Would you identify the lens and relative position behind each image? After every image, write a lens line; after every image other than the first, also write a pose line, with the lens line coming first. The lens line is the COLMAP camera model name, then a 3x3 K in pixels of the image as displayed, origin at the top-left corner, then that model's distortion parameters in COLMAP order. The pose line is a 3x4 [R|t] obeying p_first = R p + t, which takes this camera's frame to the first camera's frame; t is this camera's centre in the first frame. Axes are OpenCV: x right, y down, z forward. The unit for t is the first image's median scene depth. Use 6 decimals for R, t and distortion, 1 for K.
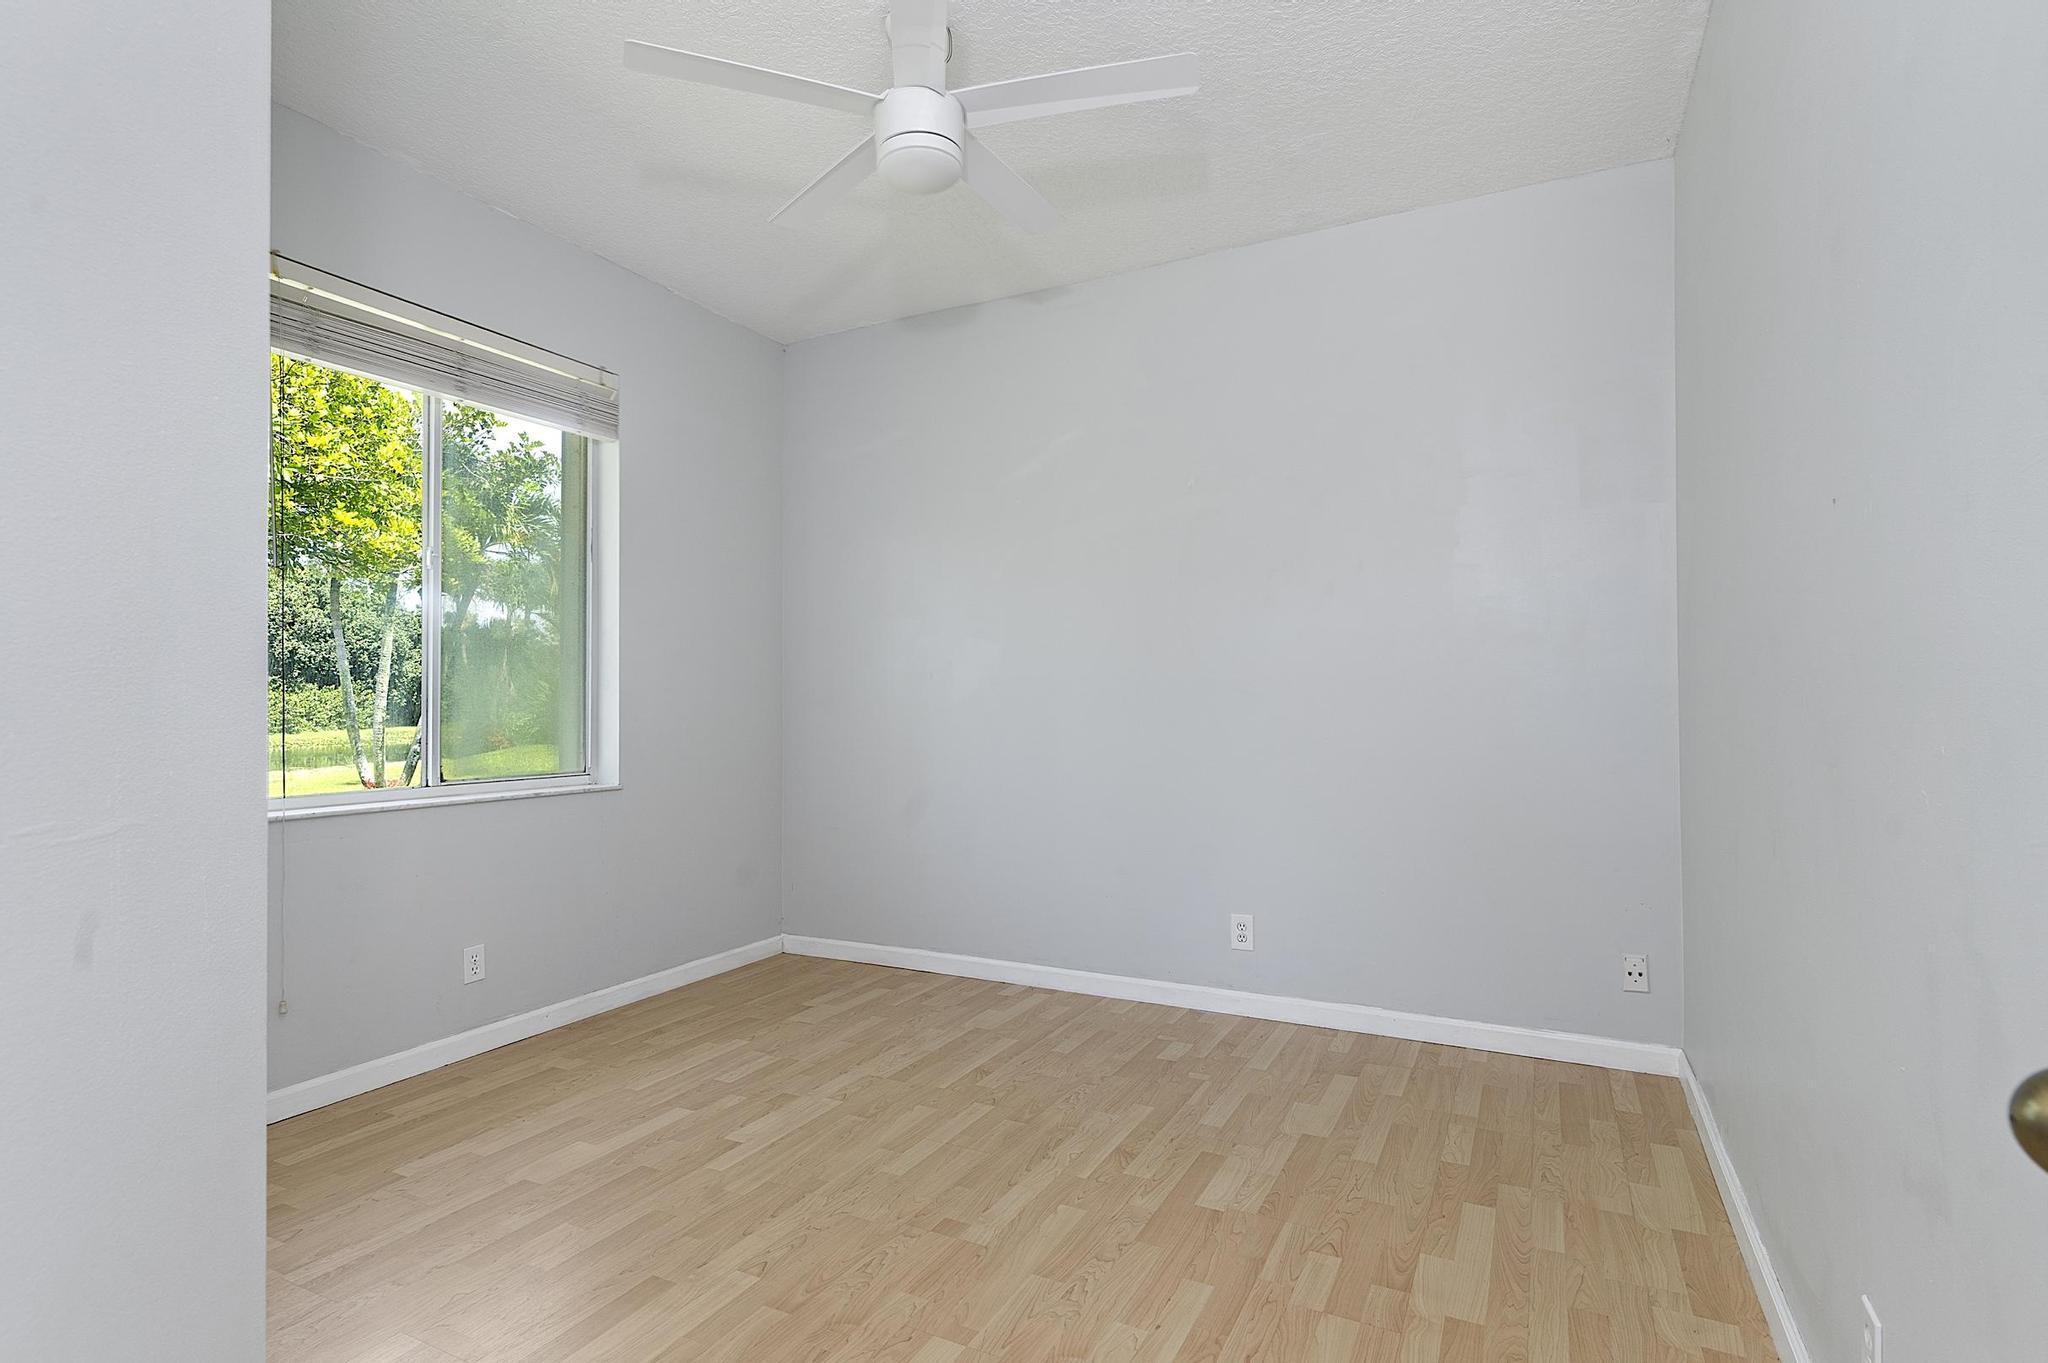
lens RADIAL K [[1044.2, 0, 1010.4], [0, 1044.2, 689.3], [0, 0, 1]] dist [-0.000678, 0.000248]
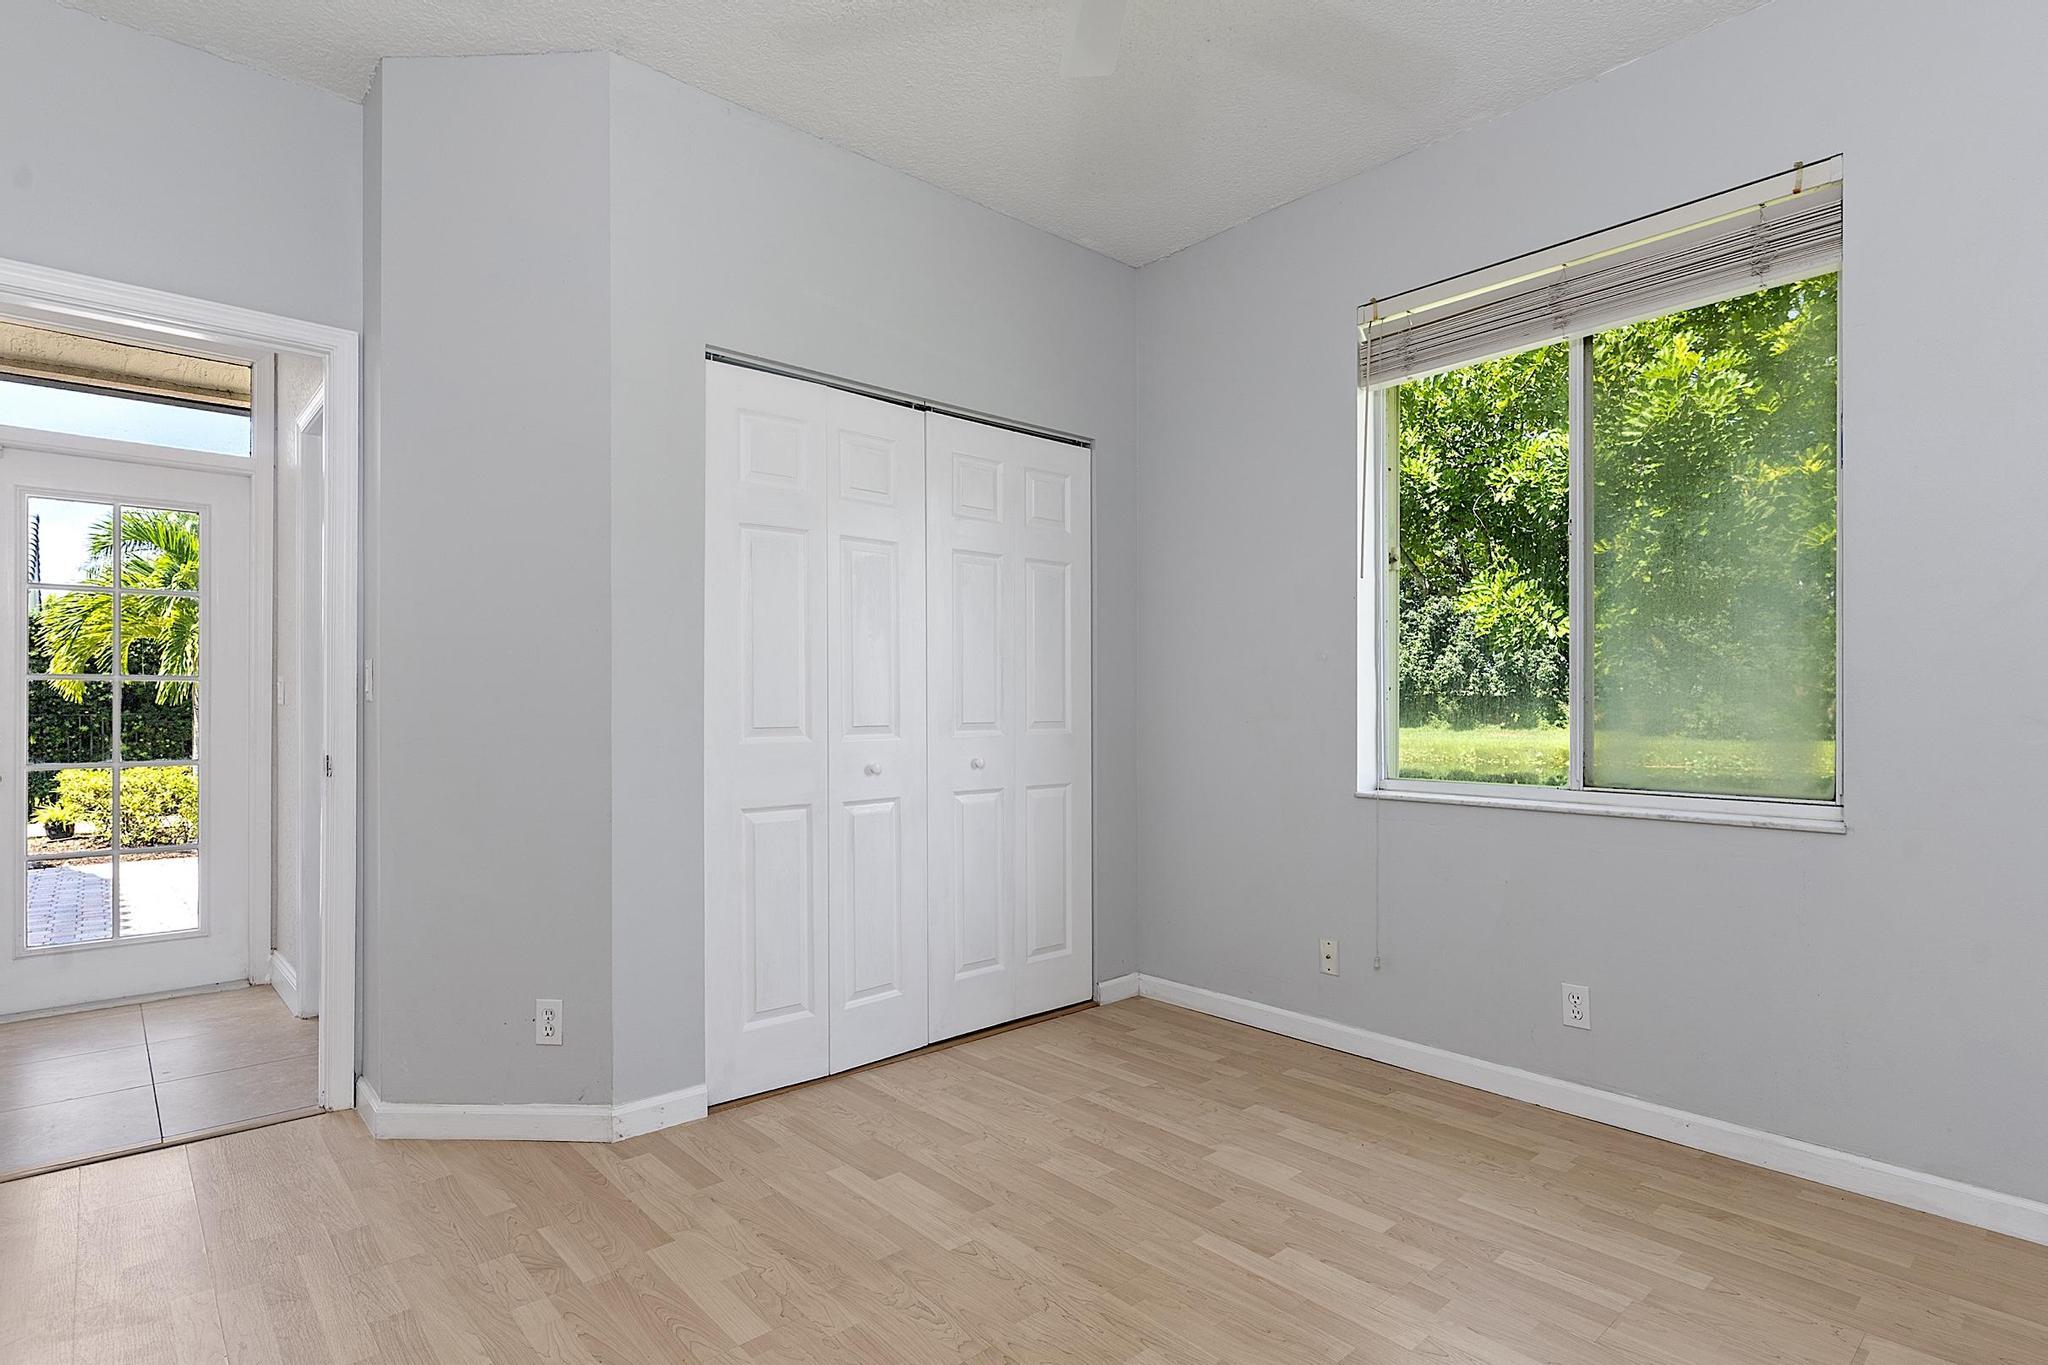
lens RADIAL K [[1044.2, 0, 1007.1], [0, 1044.2, 692.7], [0, 0, 1]] dist [-0.000678, 0.000248]
pose [[-0.374455, -0.006066, -0.927225, 0.469263], [0.013273, 0.999841, -0.011901, 0.017970], [0.927150, -0.016763, -0.374315, 0.972466]]
